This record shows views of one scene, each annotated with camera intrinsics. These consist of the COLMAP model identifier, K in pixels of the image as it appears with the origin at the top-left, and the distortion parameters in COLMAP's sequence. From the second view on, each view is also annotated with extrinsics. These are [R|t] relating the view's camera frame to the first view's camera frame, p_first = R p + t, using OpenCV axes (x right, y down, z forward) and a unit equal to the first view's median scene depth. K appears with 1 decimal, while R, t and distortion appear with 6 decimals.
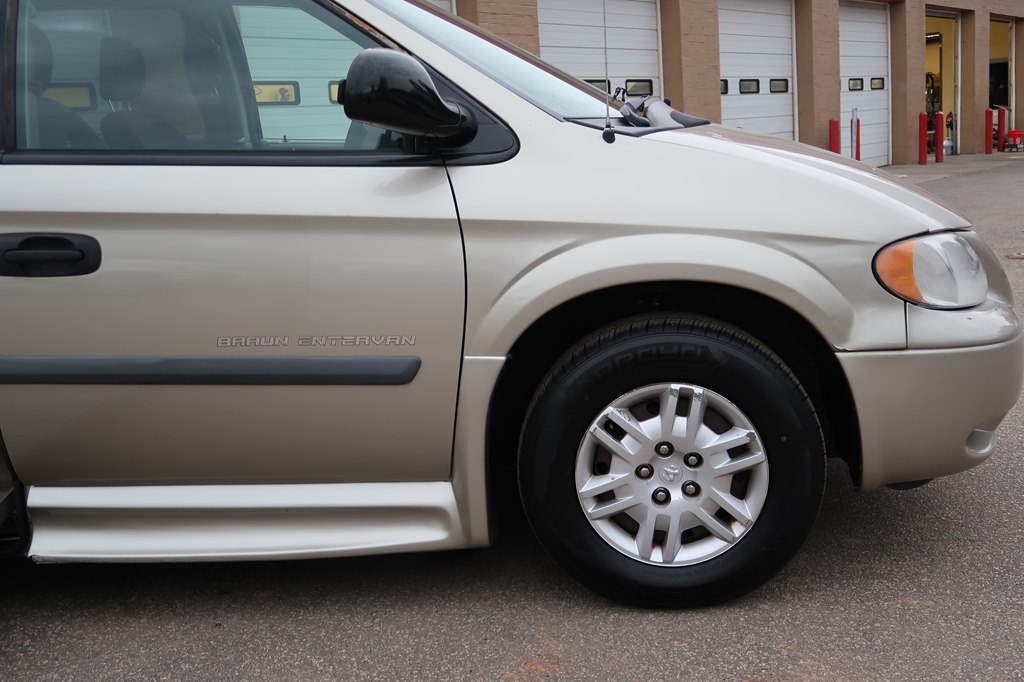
lens RADIAL K [[1126.8, 0, 513.8], [0, 1126.8, 342.5], [0, 0, 1]] dist [0.009265, -0.019348]
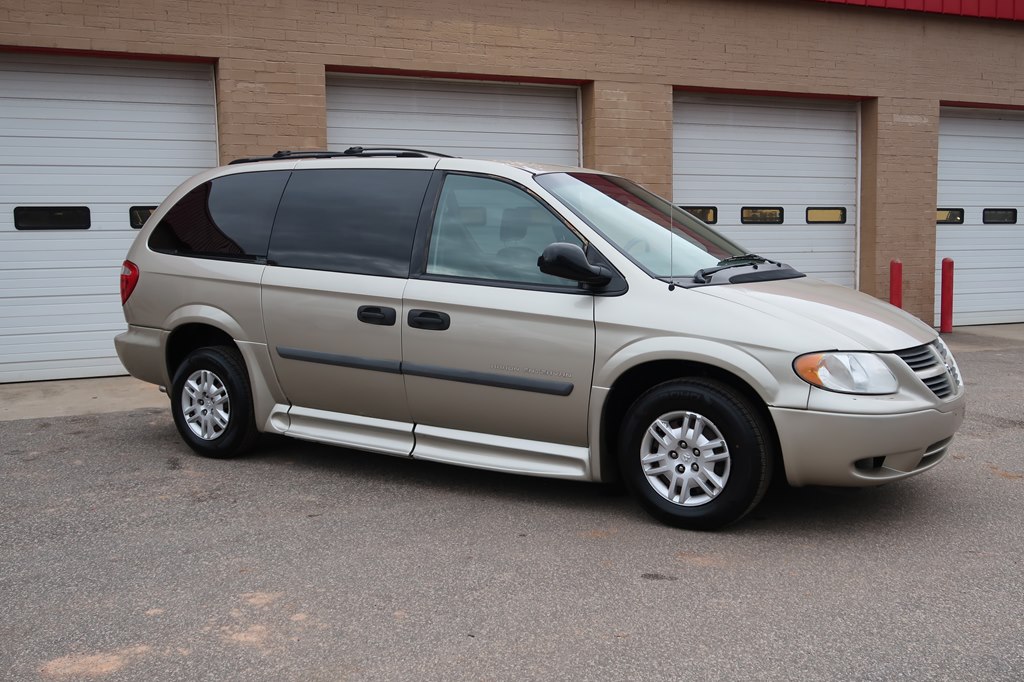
lens RADIAL K [[995.6, 0, 509.0], [0, 995.6, 340.8], [0, 0, 1]] dist [0.013058, 0.006992]
pose [[0.886522, 0.097489, -0.452299, 0.638884], [-0.127752, 0.991124, -0.036771, 0.017267], [0.444700, 0.090380, 0.891108, -0.718053]]
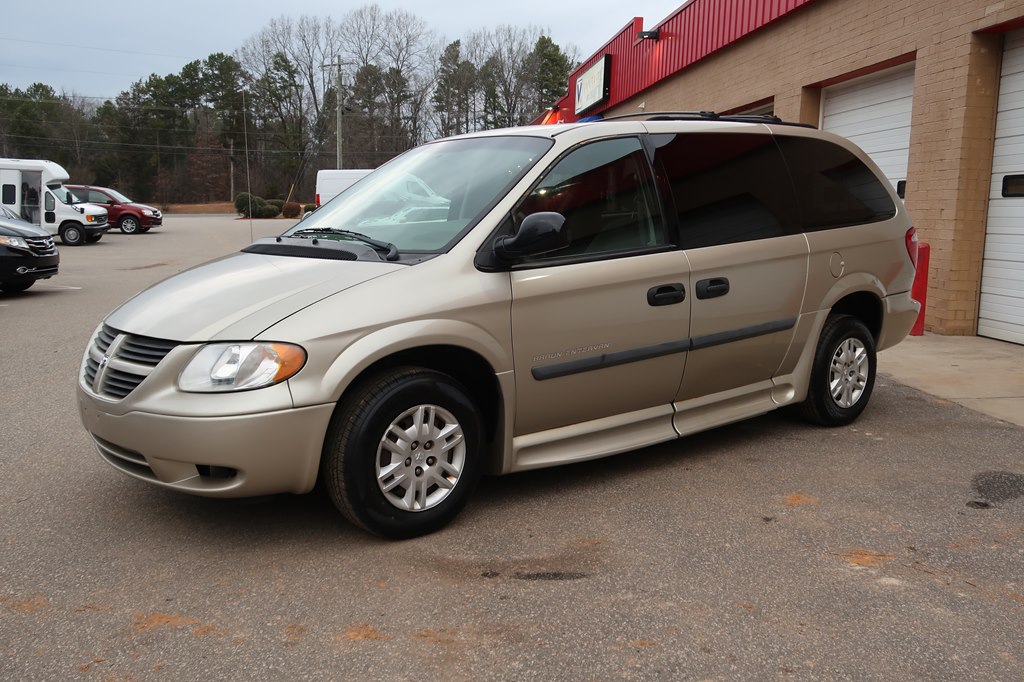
lens RADIAL K [[934.4, 0, 516.4], [0, 934.4, 343.2], [0, 0, 1]] dist [0.007204, -0.000018]
pose [[-0.695531, 0.158583, -0.700776, 1.113257], [-0.093804, 0.946948, 0.307393, -0.654561], [0.712346, 0.279537, -0.643756, 2.717104]]
